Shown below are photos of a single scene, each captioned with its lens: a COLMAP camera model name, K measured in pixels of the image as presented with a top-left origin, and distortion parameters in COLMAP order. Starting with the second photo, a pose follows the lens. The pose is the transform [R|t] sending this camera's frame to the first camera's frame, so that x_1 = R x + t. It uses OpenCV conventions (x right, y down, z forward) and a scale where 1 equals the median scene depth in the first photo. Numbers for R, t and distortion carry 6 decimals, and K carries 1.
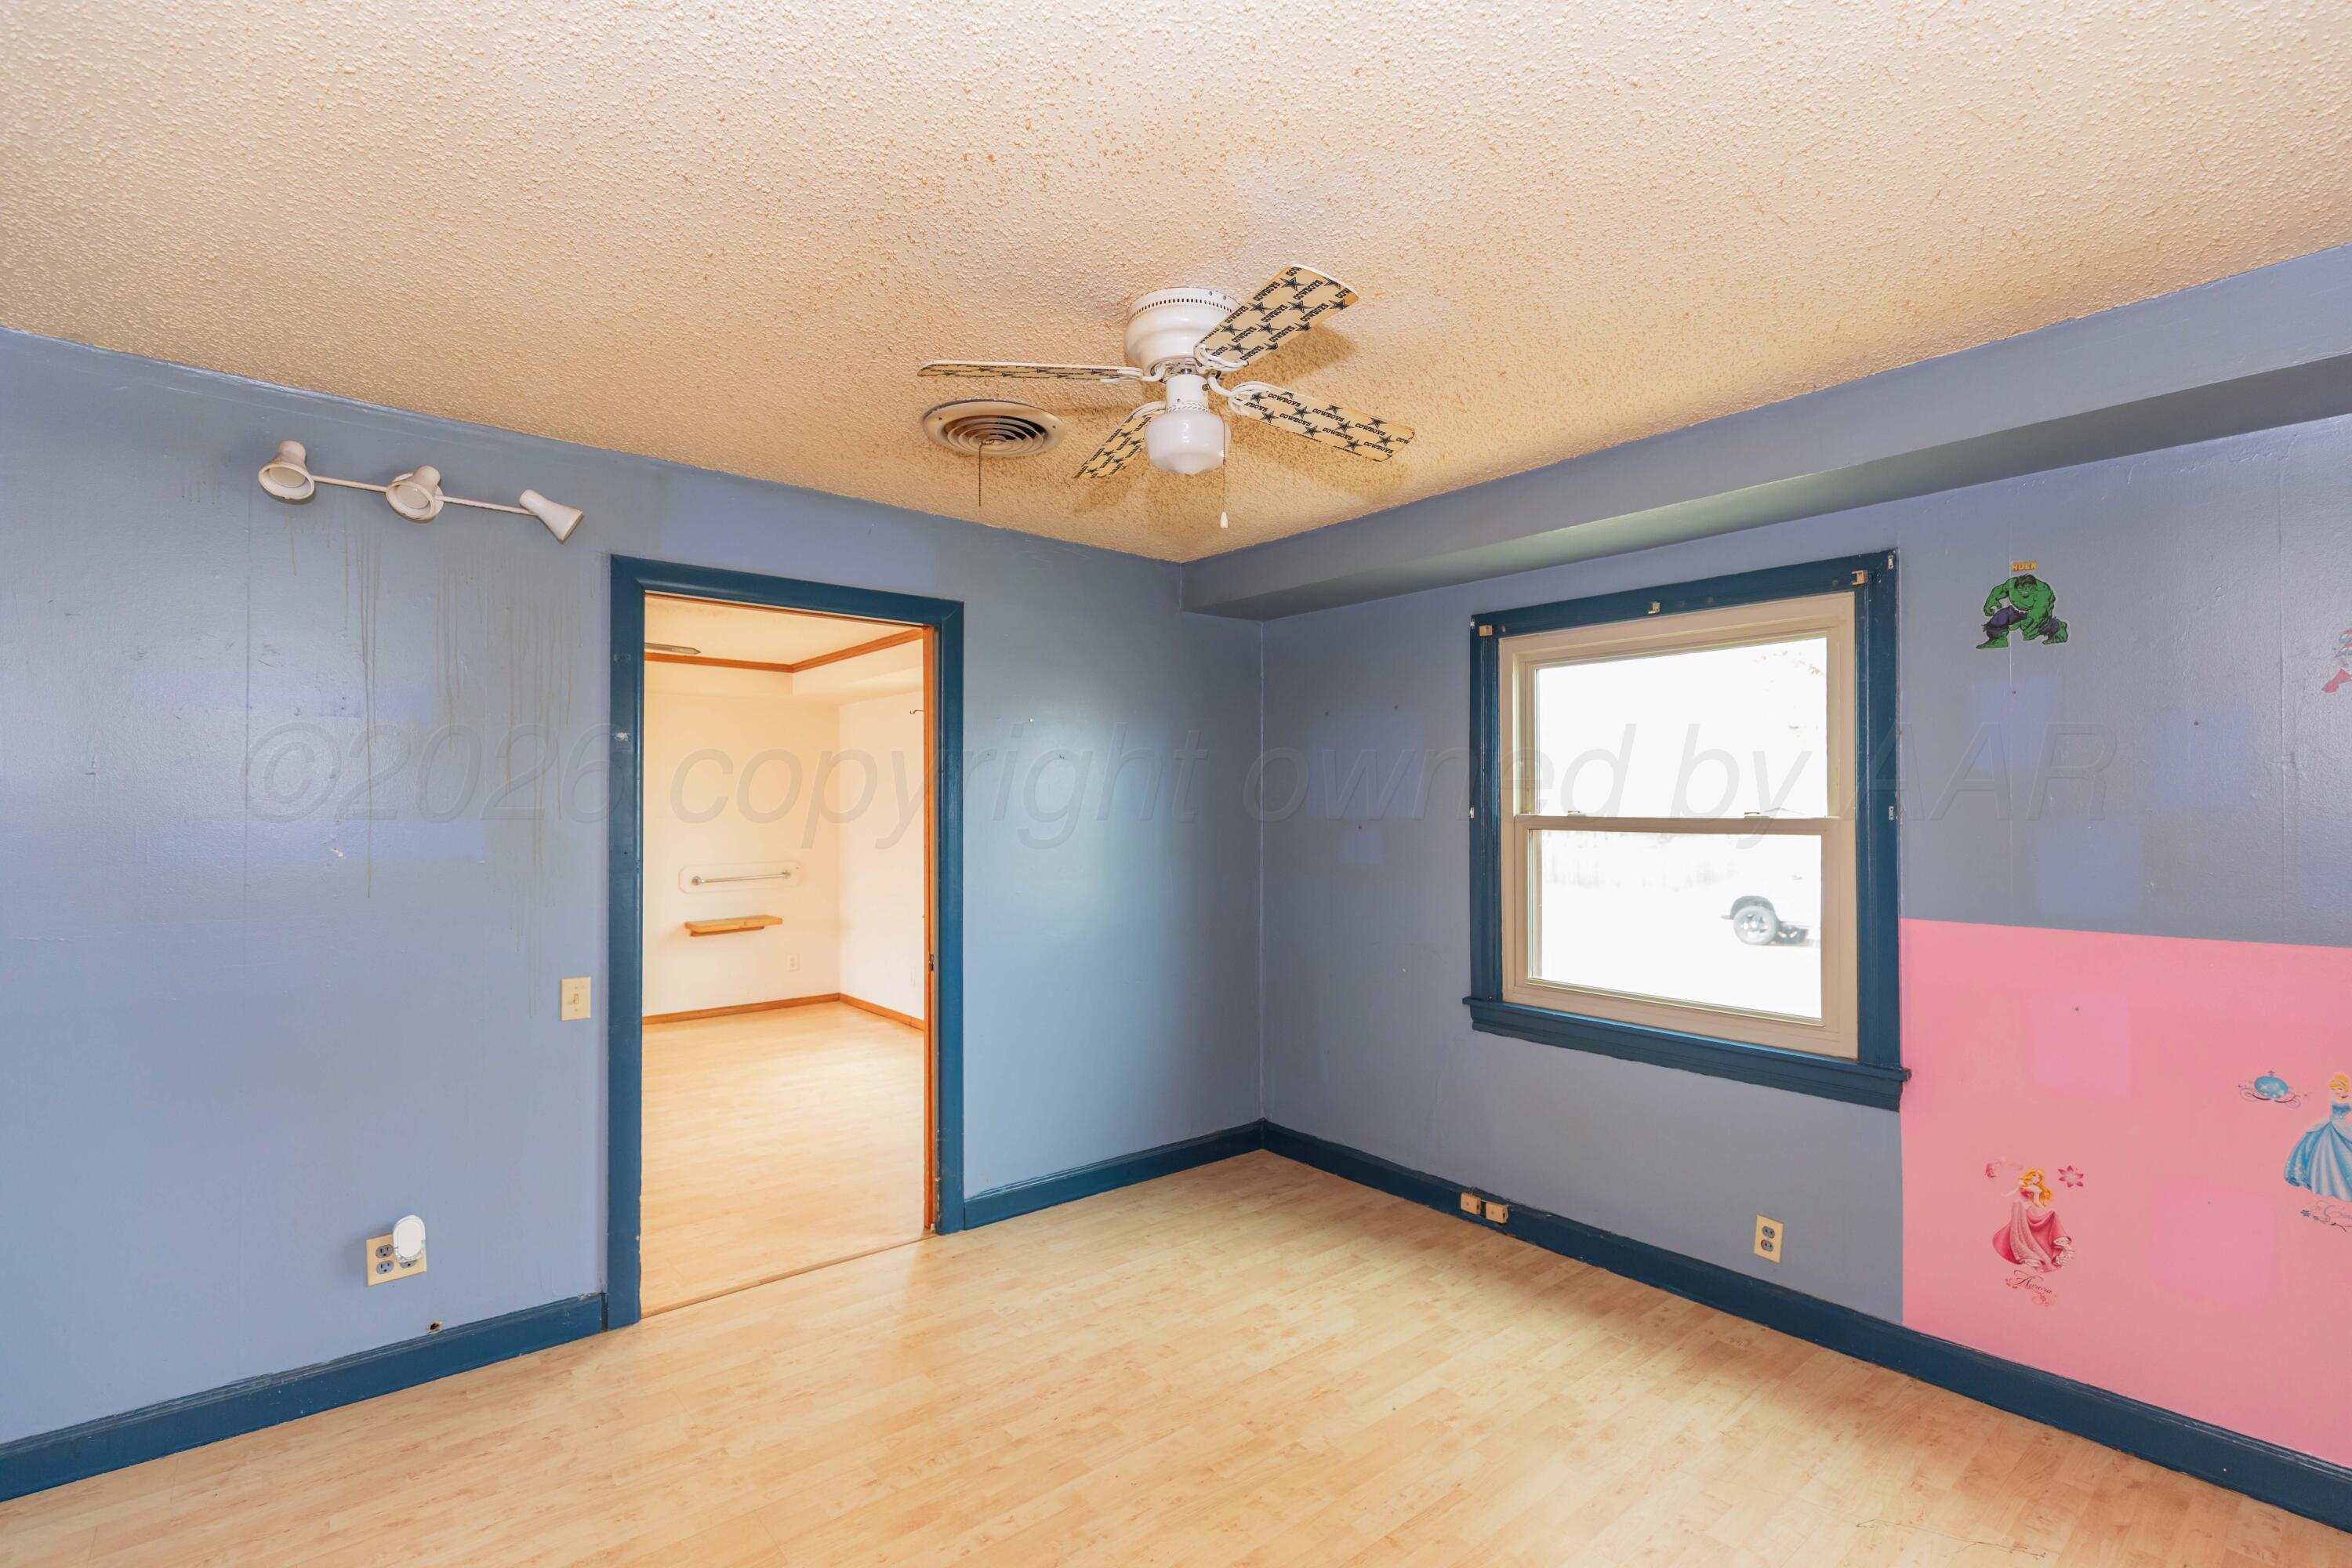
lens RADIAL K [[1070.0, 0, 1209.5], [0, 1070.0, 802.7], [0, 0, 1]] dist [0.007021, -0.002354]
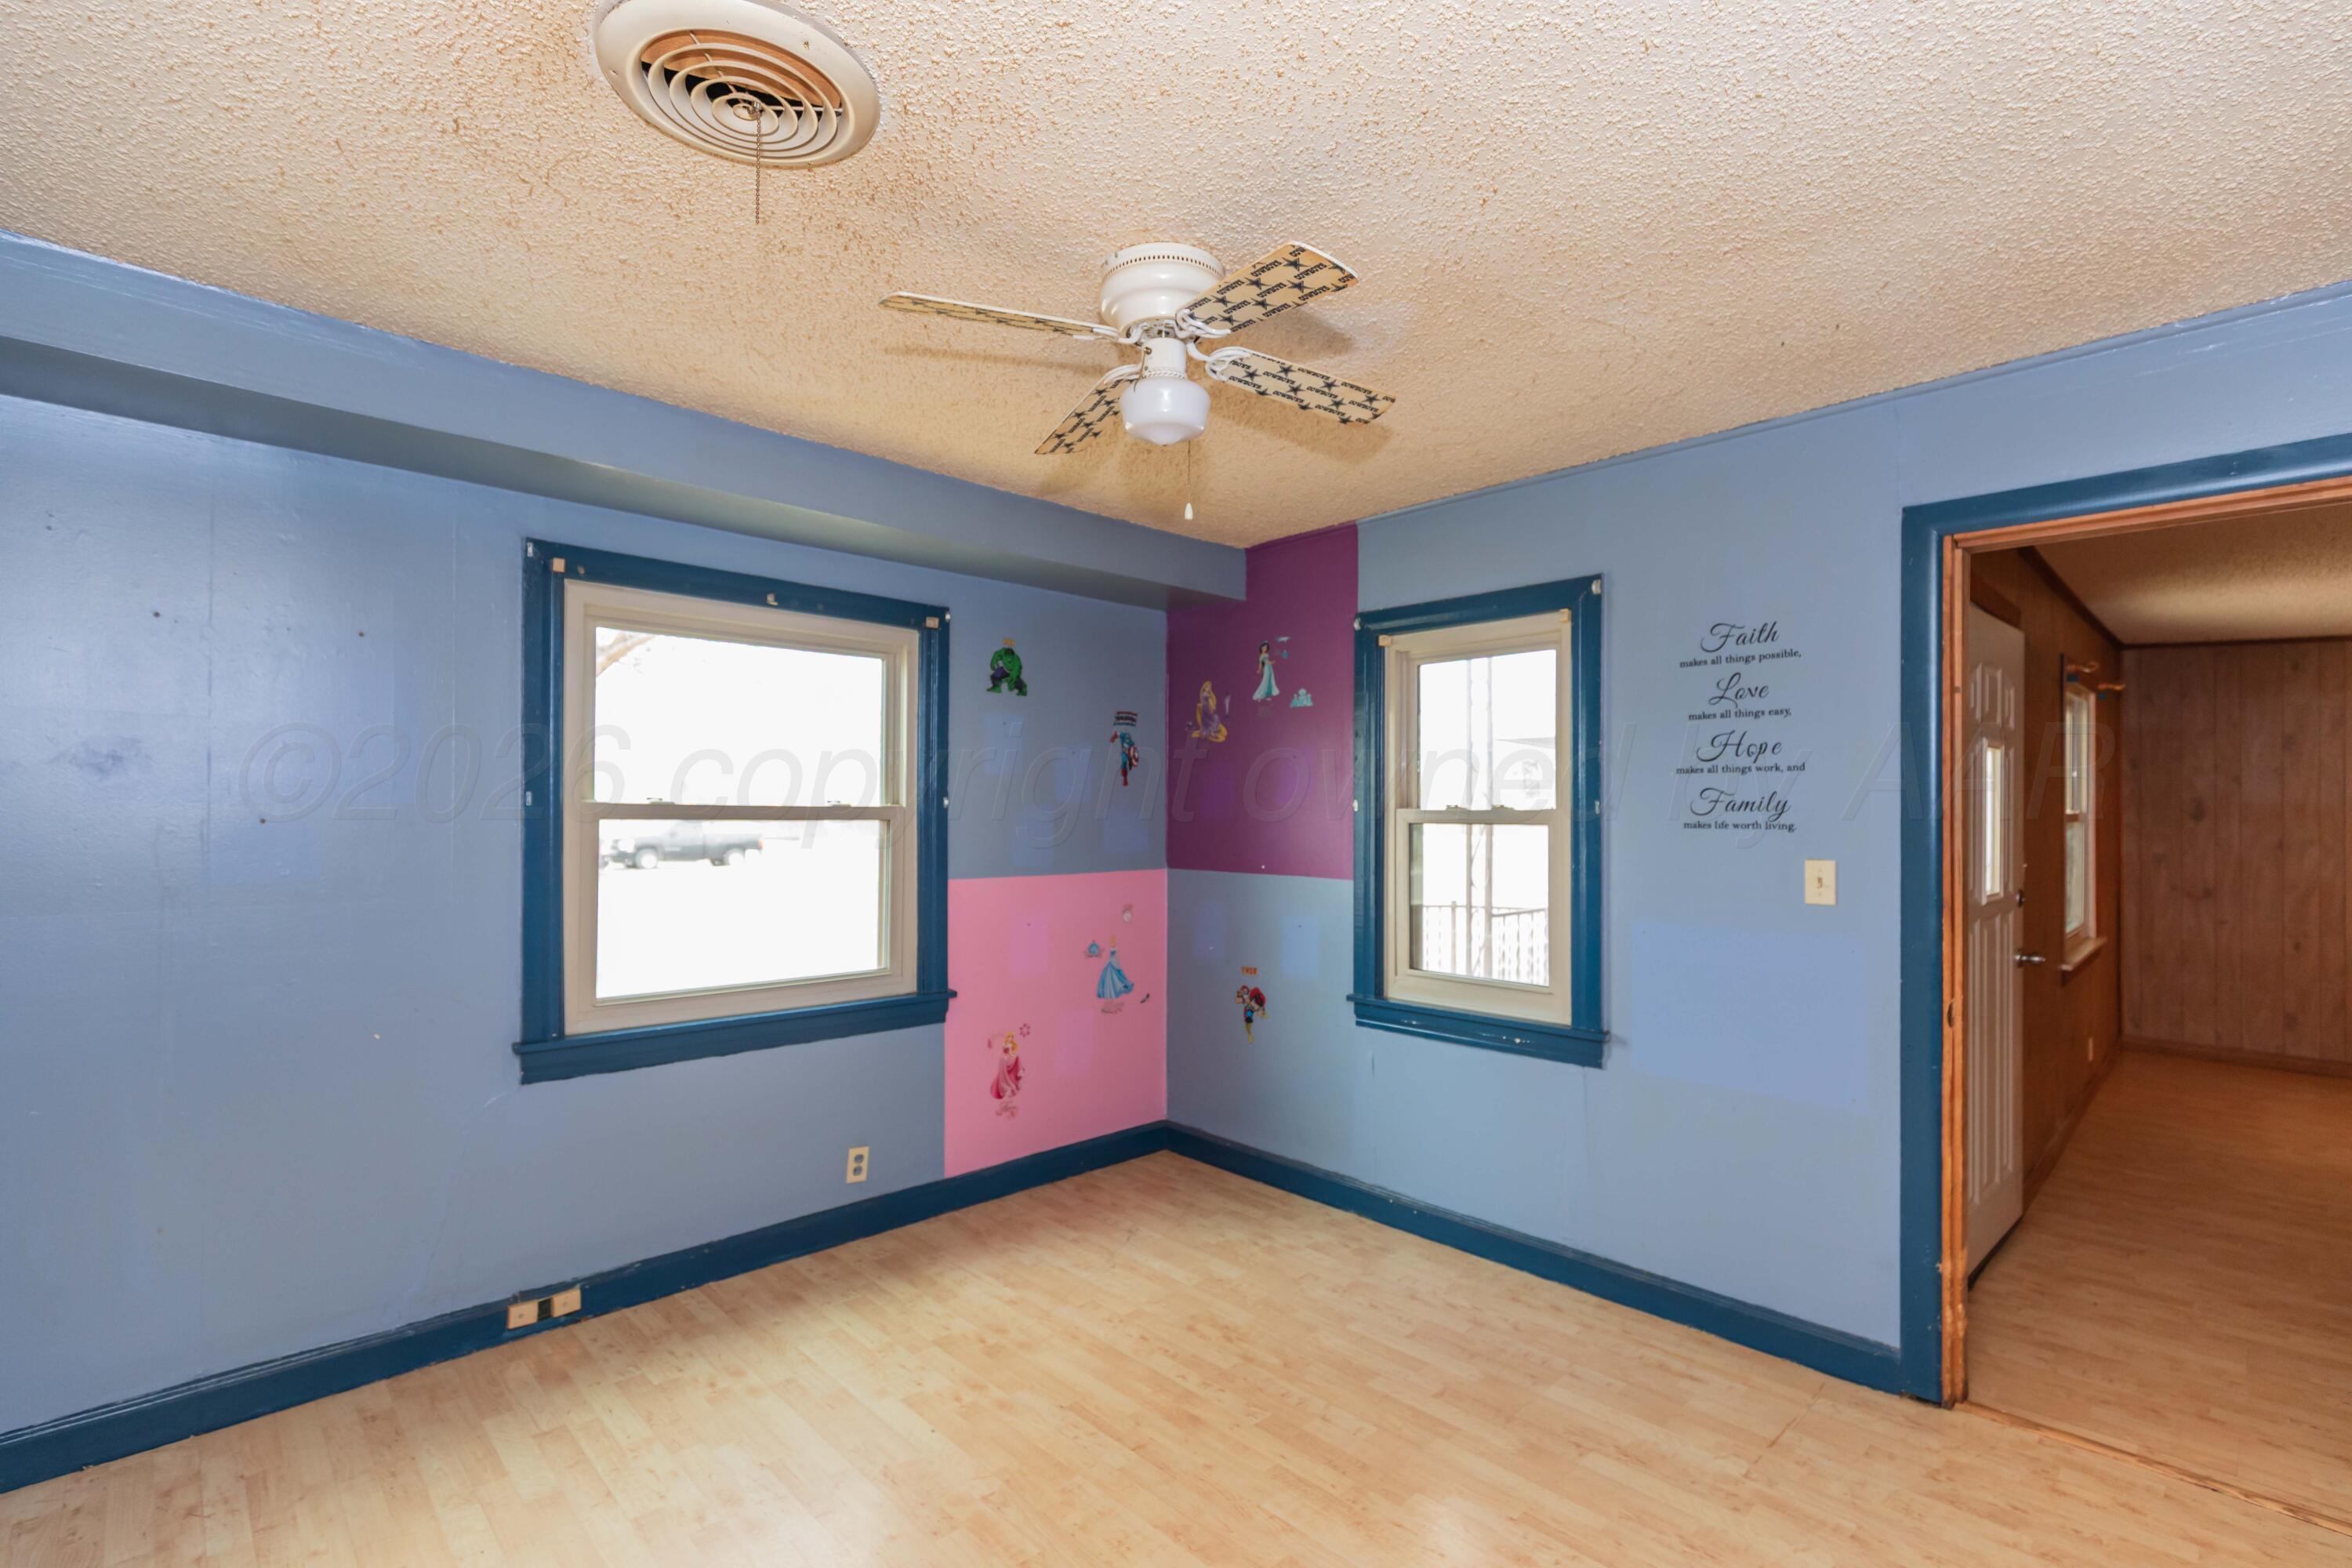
lens RADIAL K [[1070.0, 0, 1169.6], [0, 1070.0, 809.5], [0, 0, 1]] dist [0.007021, -0.002354]
pose [[-0.054500, 0.000039, 0.998514, -0.662225], [-0.012054, 0.999927, -0.000697, 0.014434], [-0.998441, -0.012074, -0.054496, 0.721727]]
